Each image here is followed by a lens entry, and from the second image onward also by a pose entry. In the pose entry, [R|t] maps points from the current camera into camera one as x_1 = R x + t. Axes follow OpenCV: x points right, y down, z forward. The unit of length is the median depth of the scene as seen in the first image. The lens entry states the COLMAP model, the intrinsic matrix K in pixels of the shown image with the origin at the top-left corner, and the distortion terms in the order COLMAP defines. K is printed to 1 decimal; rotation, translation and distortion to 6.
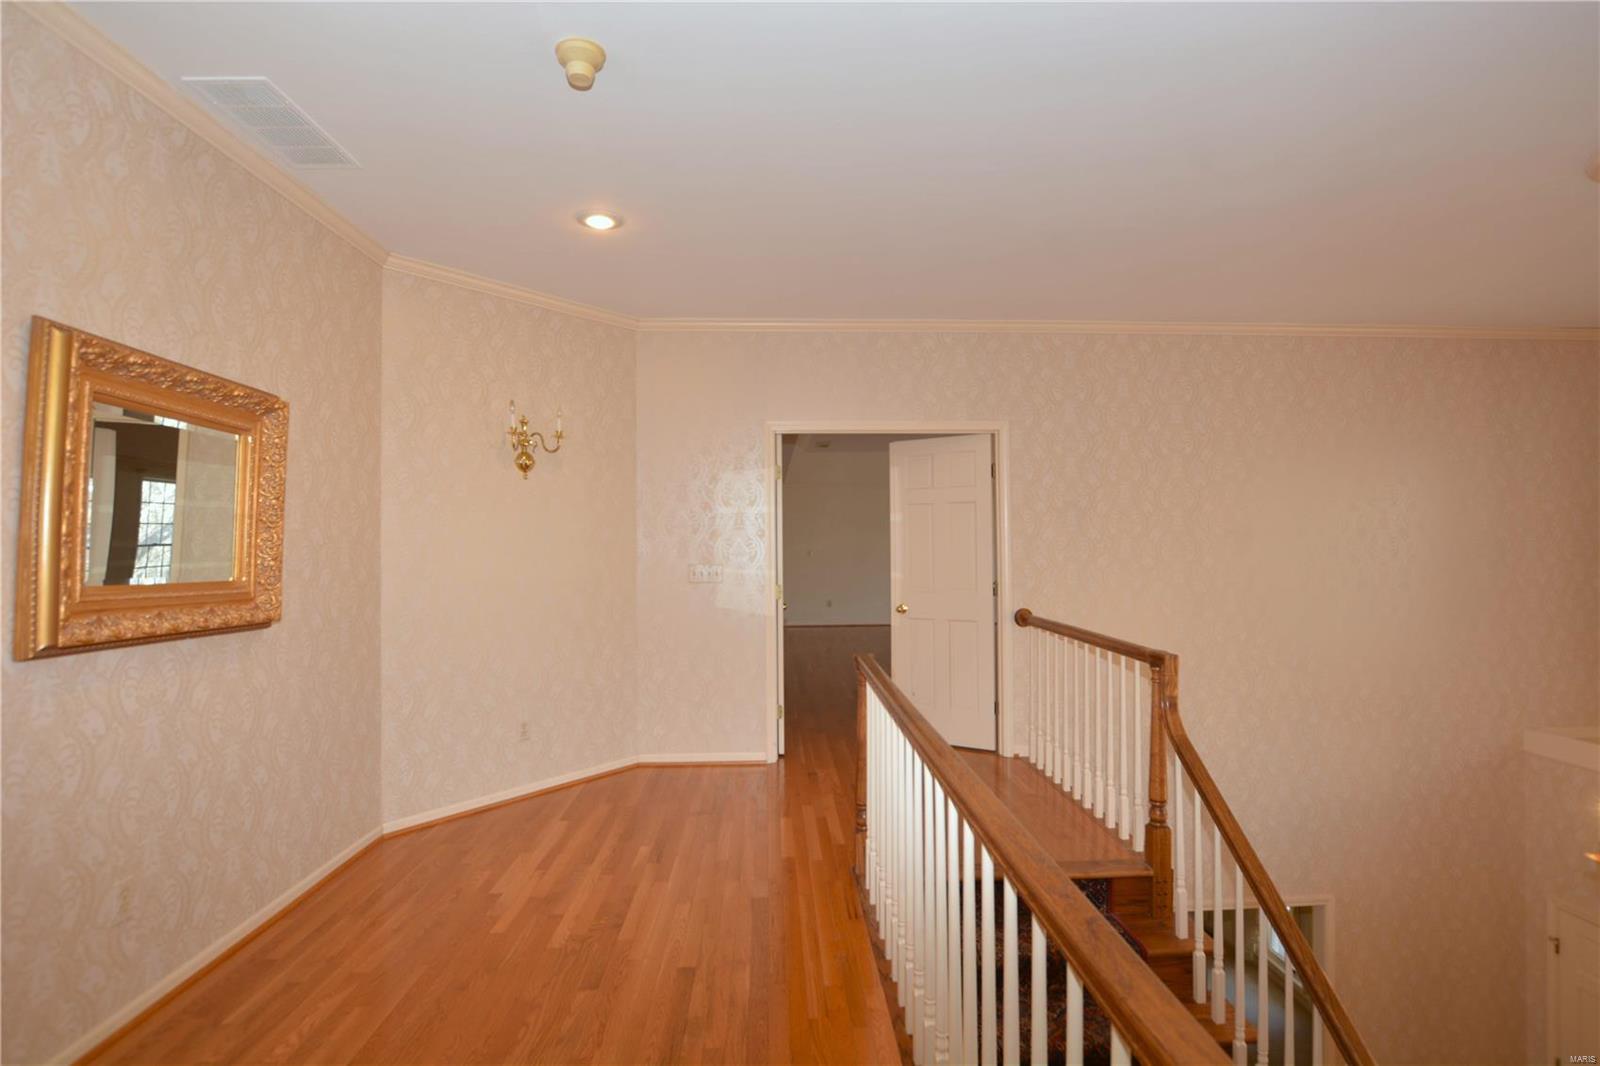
lens RADIAL K [[807.7, 0, 800.0], [0, 807.7, 533.0], [0, 0, 1]] dist [0.000099, 0.000001]
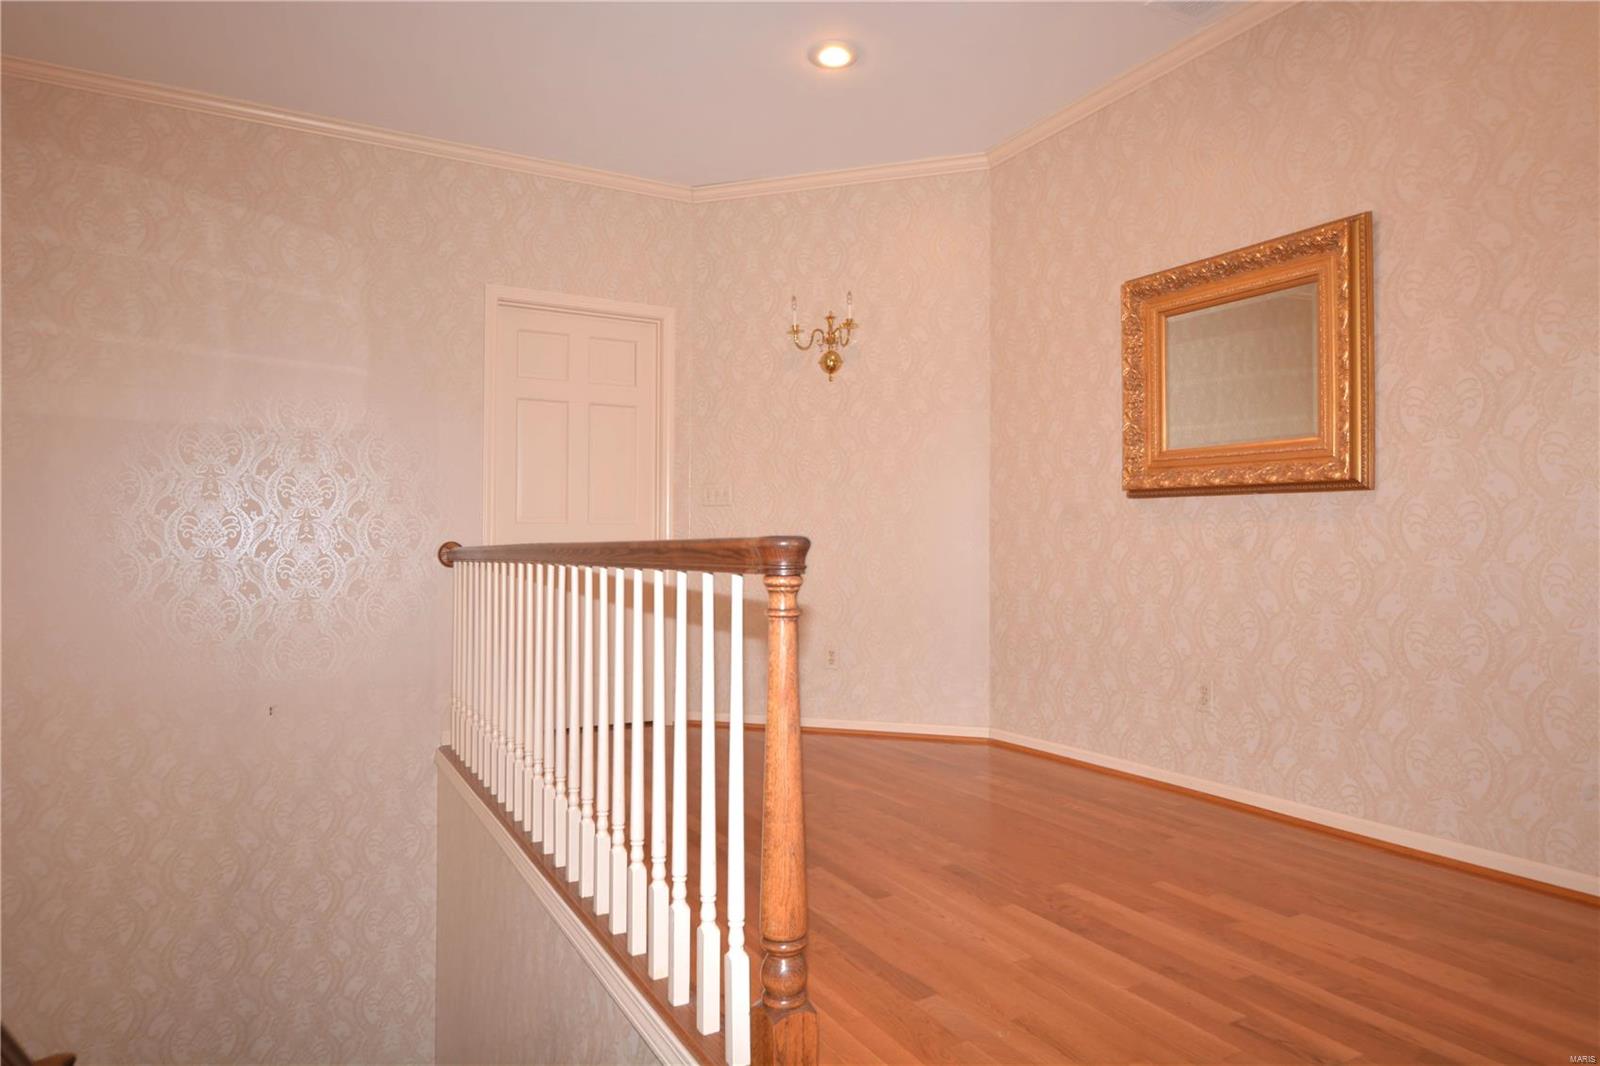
lens RADIAL K [[969.0, 0, 800.0], [0, 969.0, 533.0], [0, 0, 1]] dist [-0.000042, 0.000174]
pose [[-0.899405, -0.009884, -0.437004, 0.337056], [0.004040, 0.999514, -0.030921, 0.204519], [0.437097, -0.029576, -0.898928, 1.754477]]
